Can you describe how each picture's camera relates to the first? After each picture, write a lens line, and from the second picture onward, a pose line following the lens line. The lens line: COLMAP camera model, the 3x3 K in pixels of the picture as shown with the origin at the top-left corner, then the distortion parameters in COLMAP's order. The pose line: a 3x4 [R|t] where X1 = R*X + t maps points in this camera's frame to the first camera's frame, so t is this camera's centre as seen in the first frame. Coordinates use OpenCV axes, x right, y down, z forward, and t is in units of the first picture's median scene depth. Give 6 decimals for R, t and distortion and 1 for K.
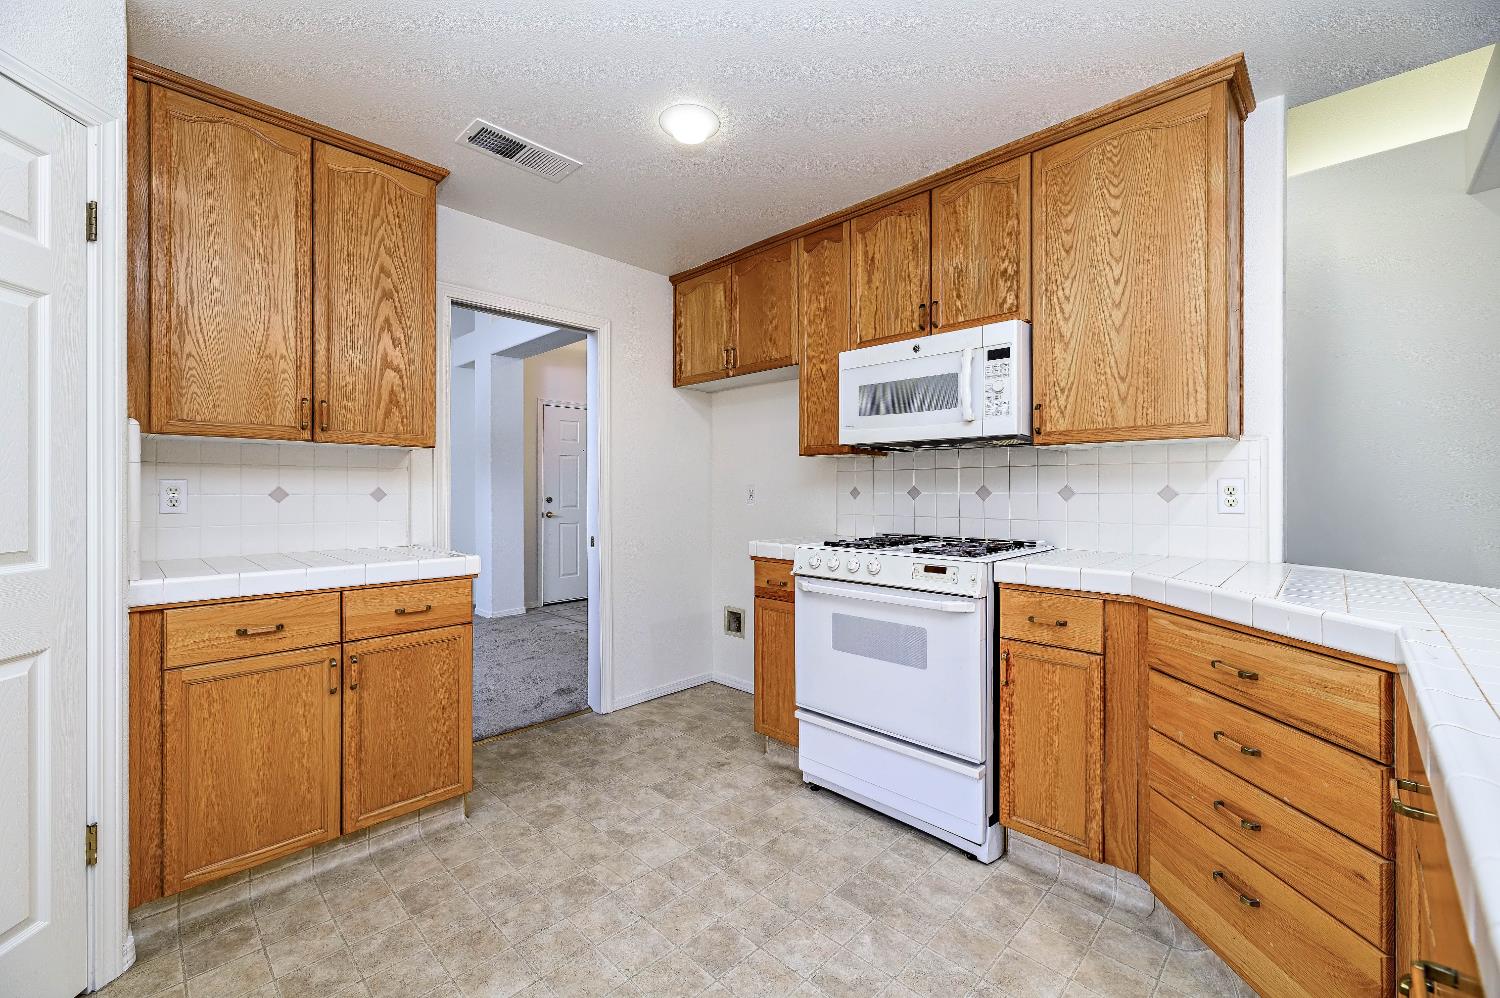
lens RADIAL K [[602.6, 0, 744.8], [0, 602.6, 490.3], [0, 0, 1]] dist [-0.000916, 0.000005]
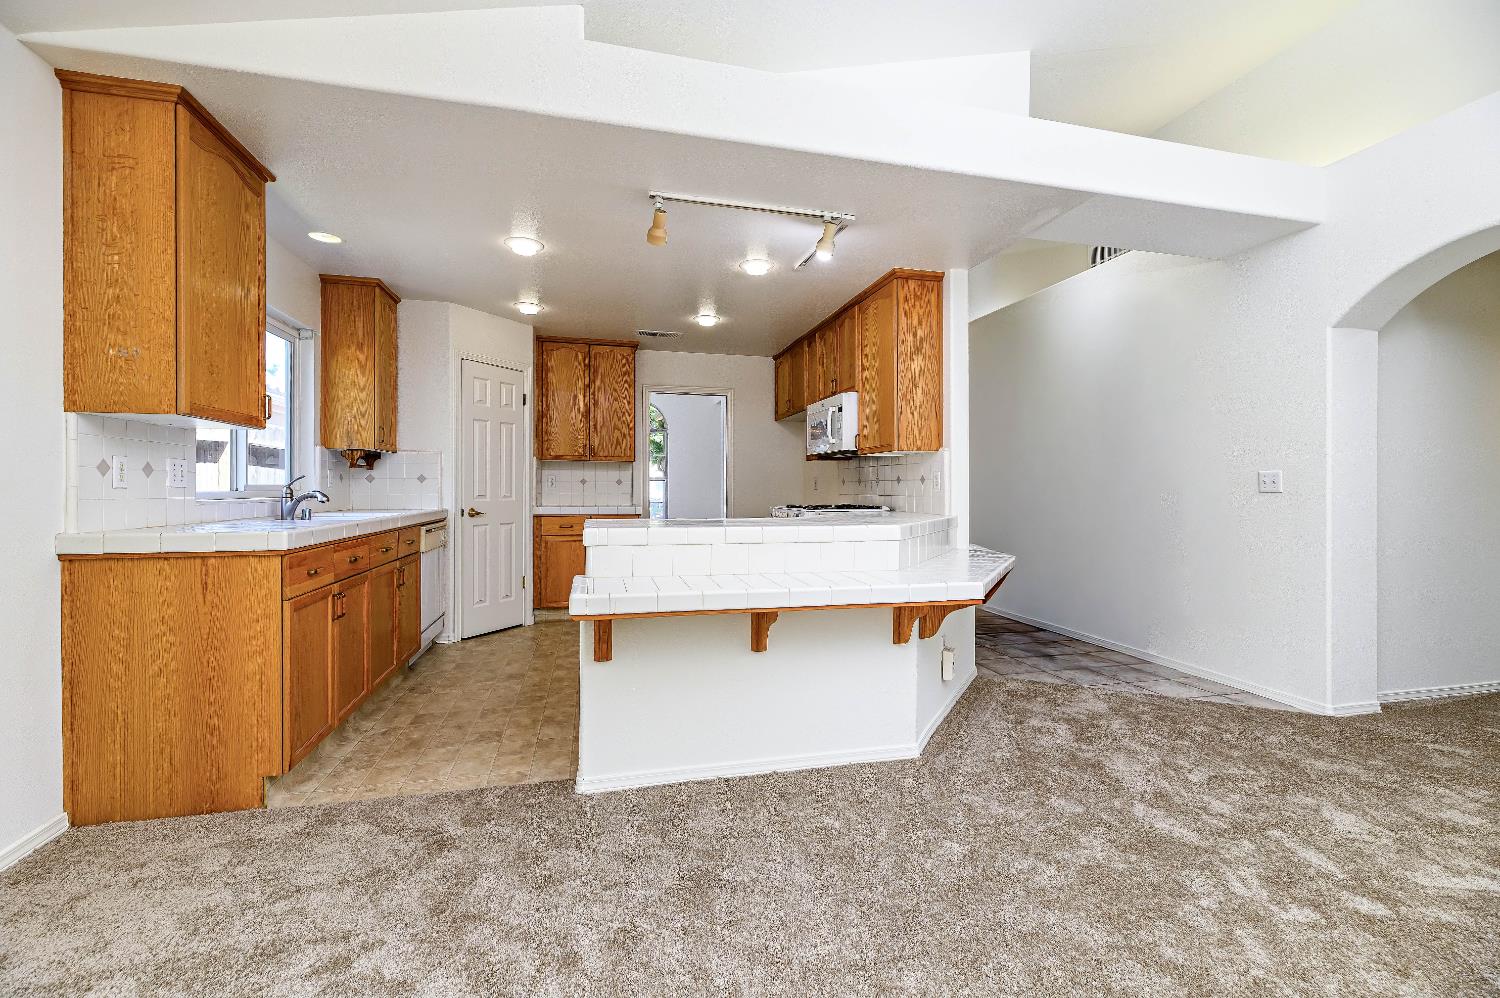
lens RADIAL K [[625.9, 0, 745.6], [0, 625.9, 492.2], [0, 0, 1]] dist [-0.000830, -0.000040]
pose [[0.850532, 0.007249, -0.525873, 1.180653], [-0.004694, 0.999970, 0.006192, 0.032480], [0.525902, -0.002798, 0.850540, -0.867563]]
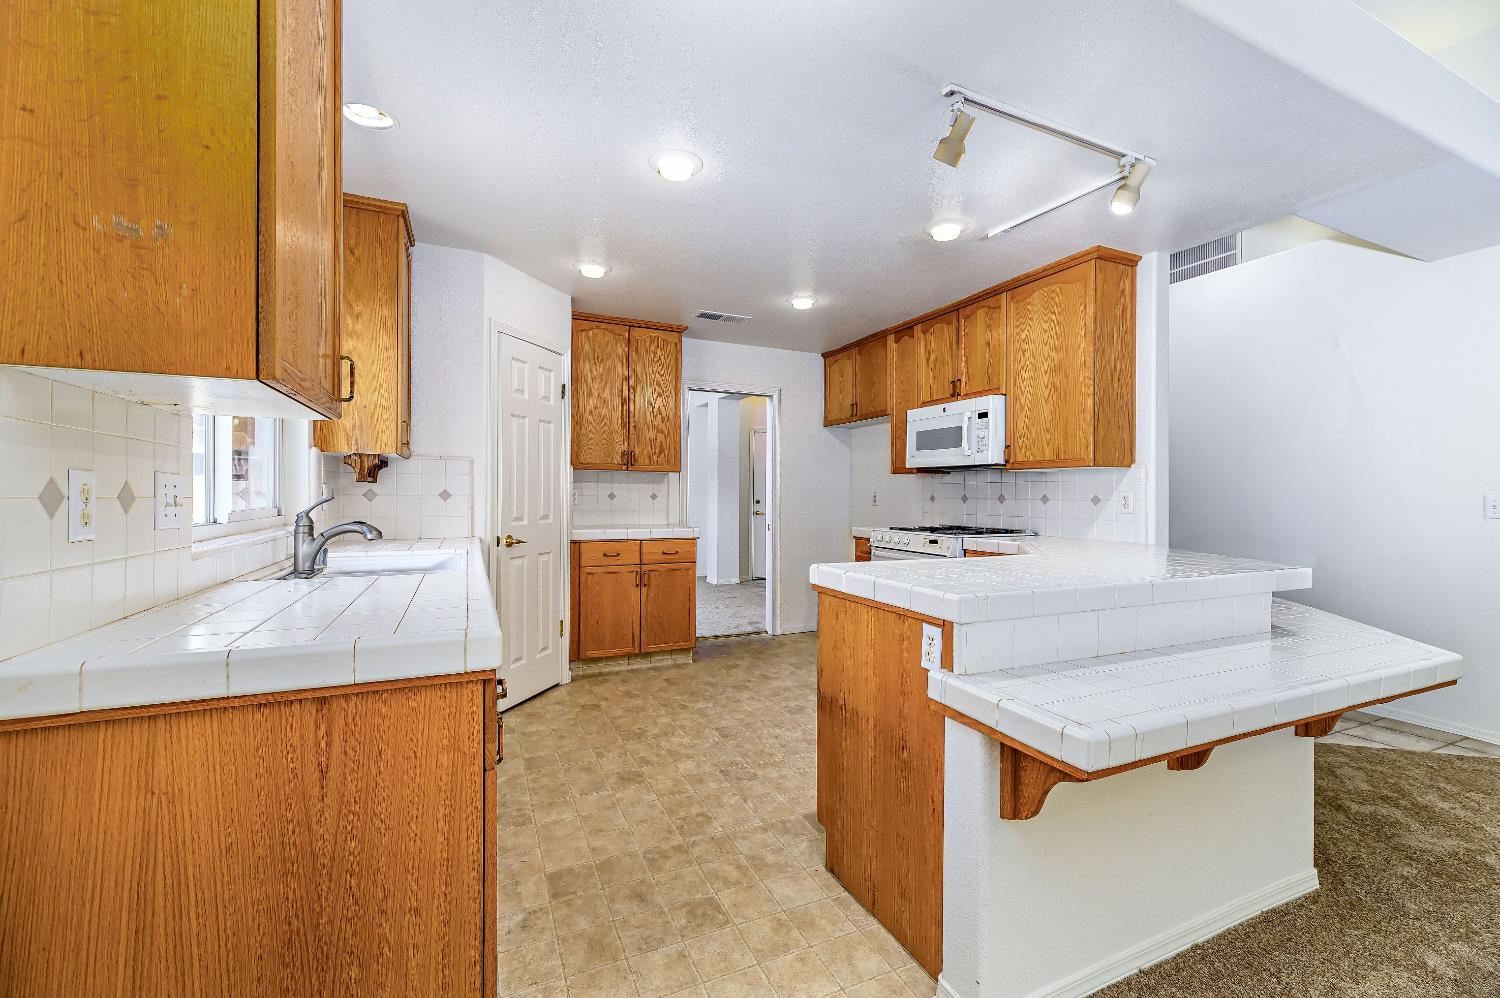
lens RADIAL K [[619.2, 0, 750.0], [0, 619.2, 499.0], [0, 0, 1]] dist [0.008502, 0.000130]
pose [[0.933493, 0.010764, -0.358435, 0.414758], [-0.009003, 0.999938, 0.006582, -0.000706], [0.358483, -0.002918, 0.933532, -0.787851]]
